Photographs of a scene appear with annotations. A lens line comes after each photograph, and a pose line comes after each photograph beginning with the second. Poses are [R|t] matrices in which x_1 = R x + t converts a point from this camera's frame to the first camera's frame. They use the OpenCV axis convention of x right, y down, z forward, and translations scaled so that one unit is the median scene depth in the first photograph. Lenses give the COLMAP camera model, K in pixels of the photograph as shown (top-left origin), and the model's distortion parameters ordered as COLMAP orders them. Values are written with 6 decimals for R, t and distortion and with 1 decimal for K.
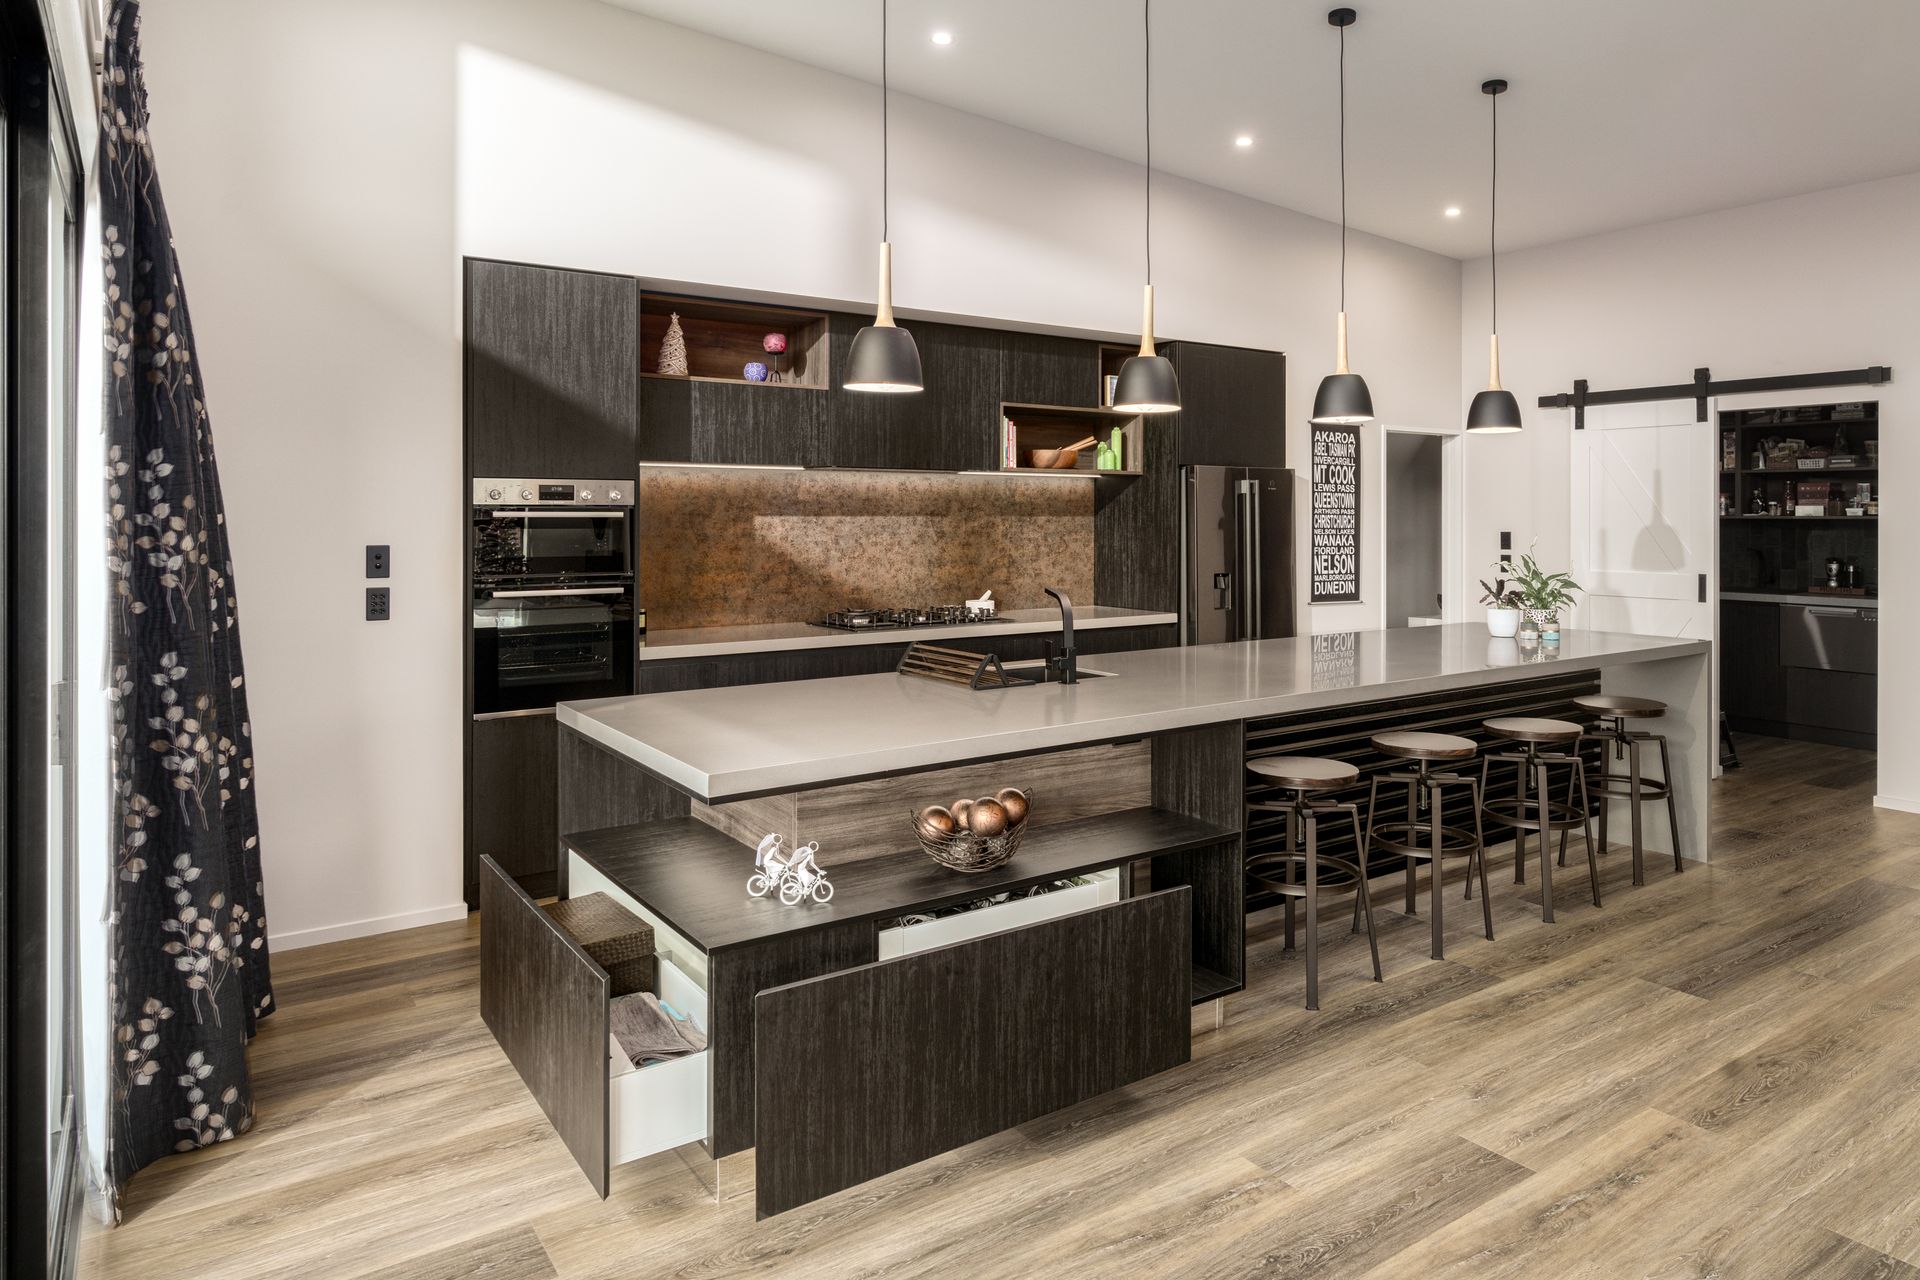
lens RADIAL K [[1189.4, 0, 1003.1], [0, 1189.4, 512.9], [0, 0, 1]] dist [-0.003139, 0.002137]
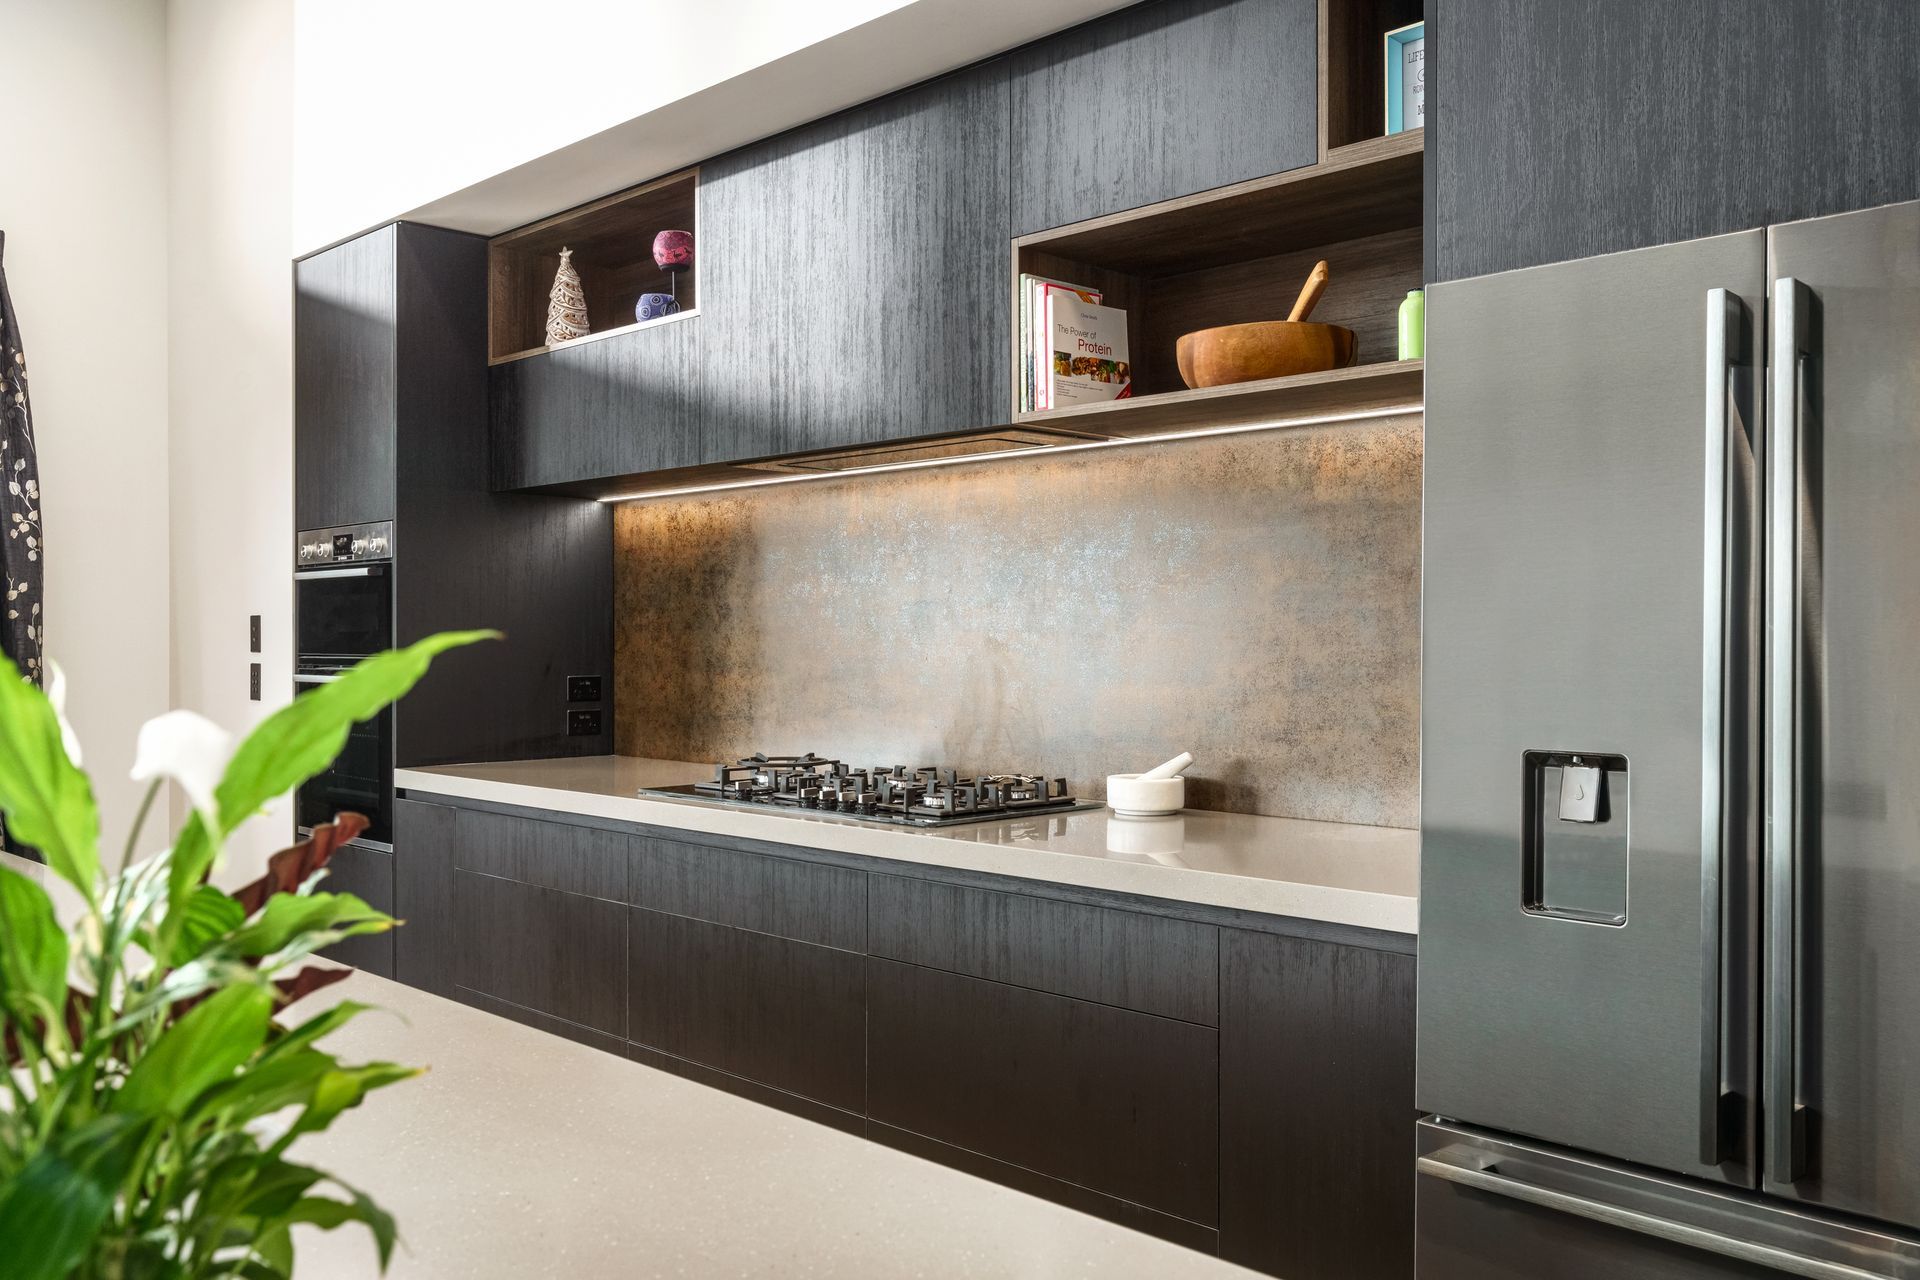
lens RADIAL K [[1553.0, 0, 951.5], [0, 1553.0, 637.4], [0, 0, 1]] dist [0.001363, -0.016050]
pose [[0.160670, 0.001643, -0.987007, 0.473587], [0.006899, 0.999972, 0.002788, 0.029631], [0.986984, -0.007258, 0.160655, 0.903705]]
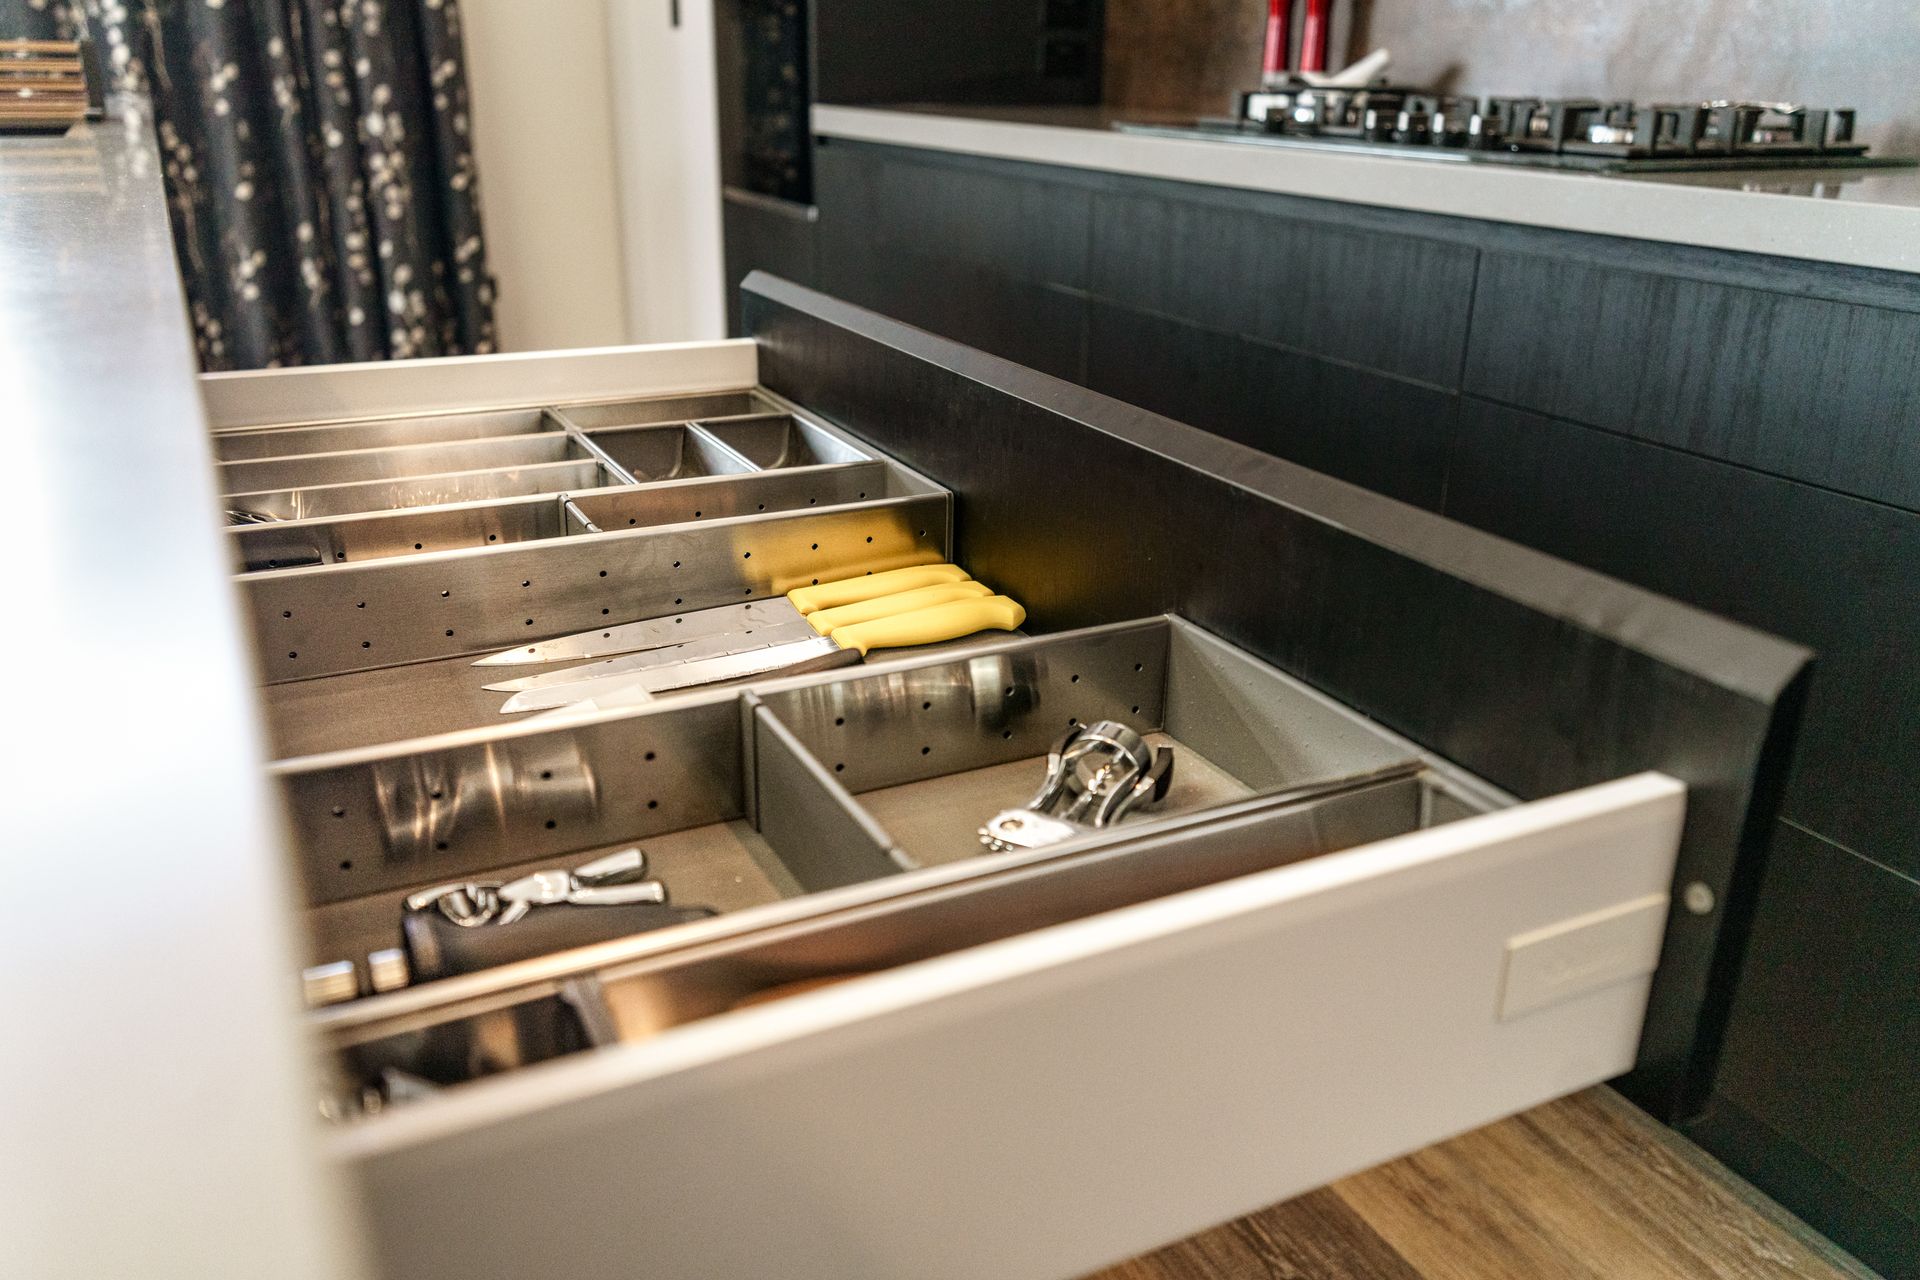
lens RADIAL K [[1553.0, 0, 941.9], [0, 1553.0, 629.6], [0, 0, 1]] dist [0.001363, -0.016050]
pose [[-0.175302, 0.343554, -0.922626, 0.297216], [-0.007147, 0.936670, 0.350141, 0.068904], [0.984489, 0.067974, -0.161745, 0.910056]]
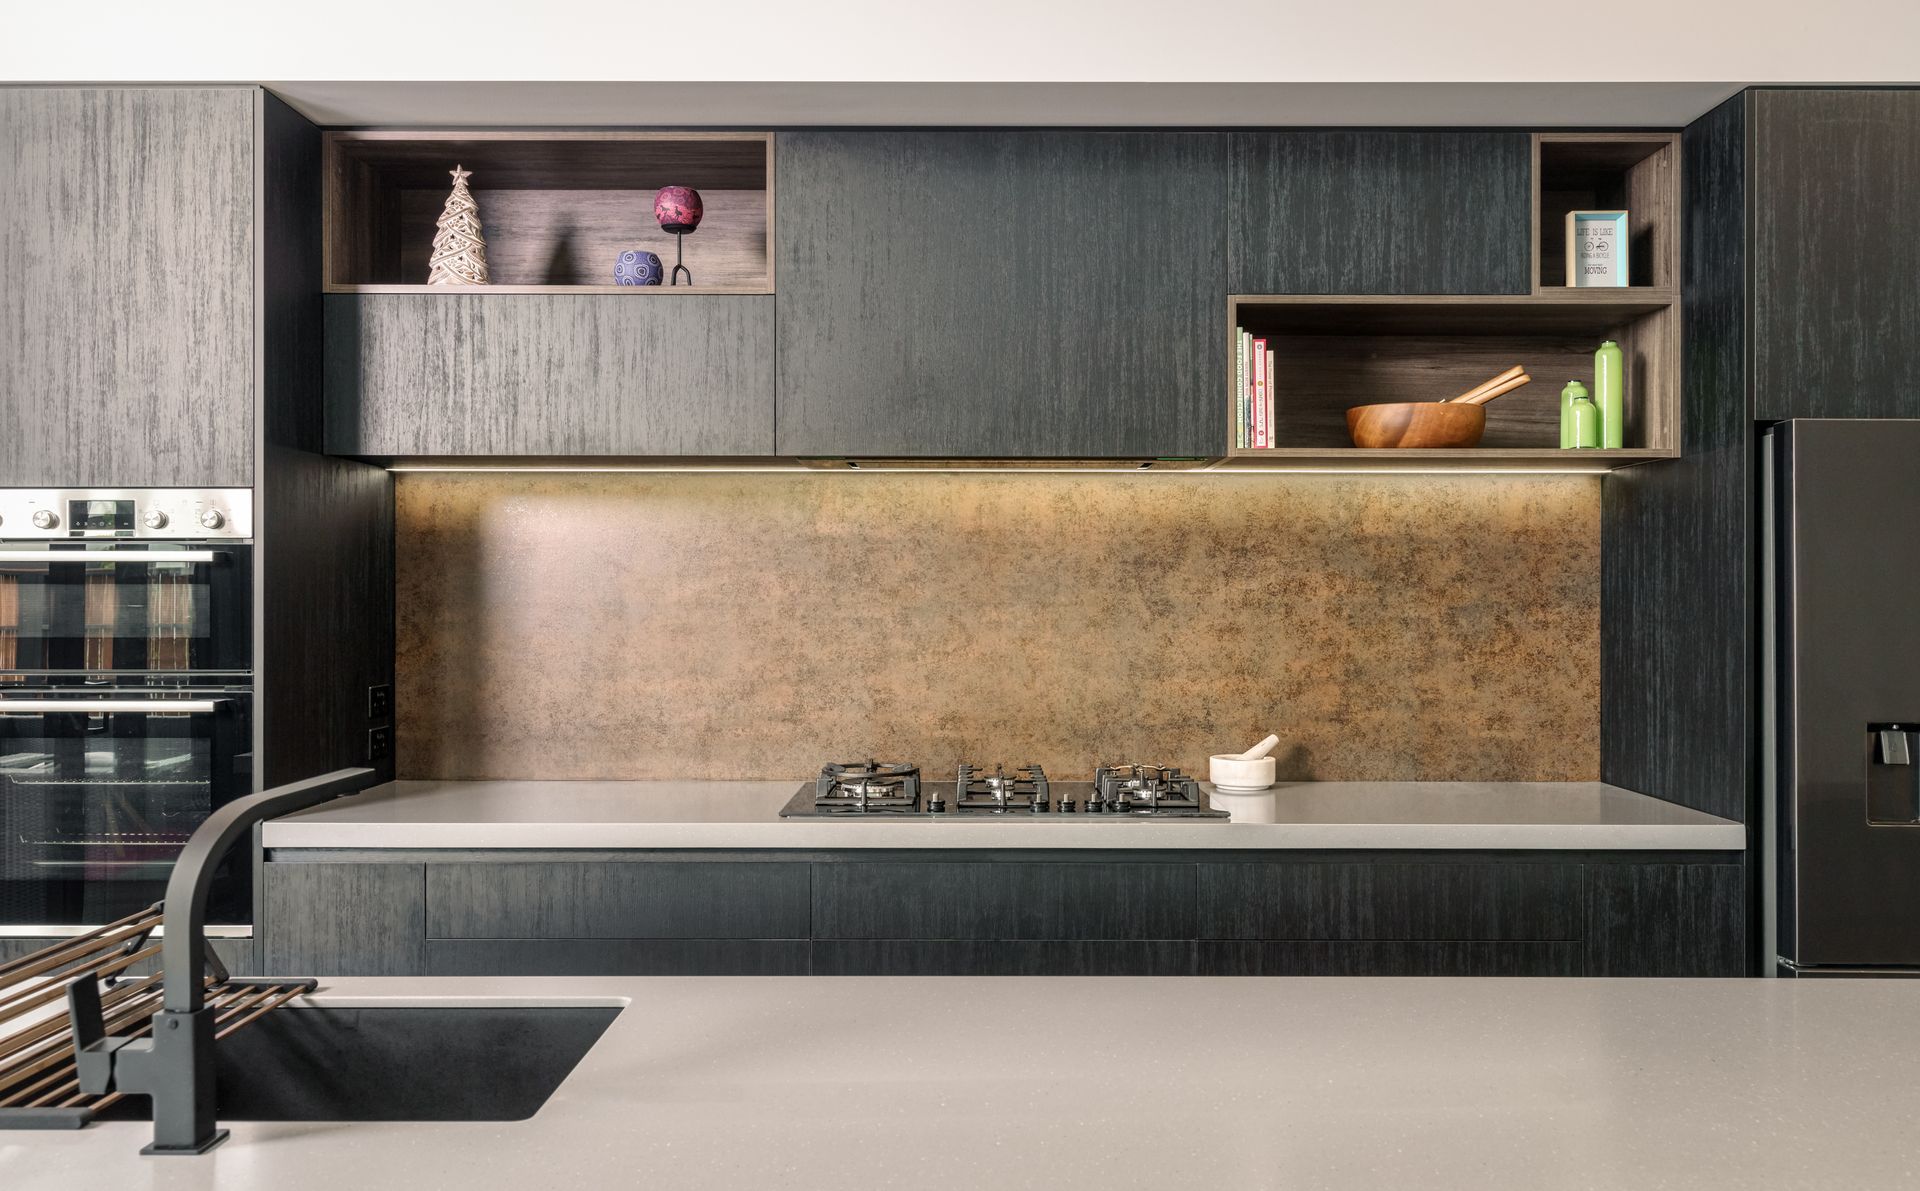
lens RADIAL K [[1502.2, 0, 984.9], [0, 1502.2, 587.1], [0, 0, 1]] dist [-0.007083, 0.003077]
pose [[0.810553, -0.002683, -0.585659, 0.241354], [0.001005, 0.999994, -0.003190, 0.012726], [0.585665, 0.001997, 0.810551, 0.515330]]
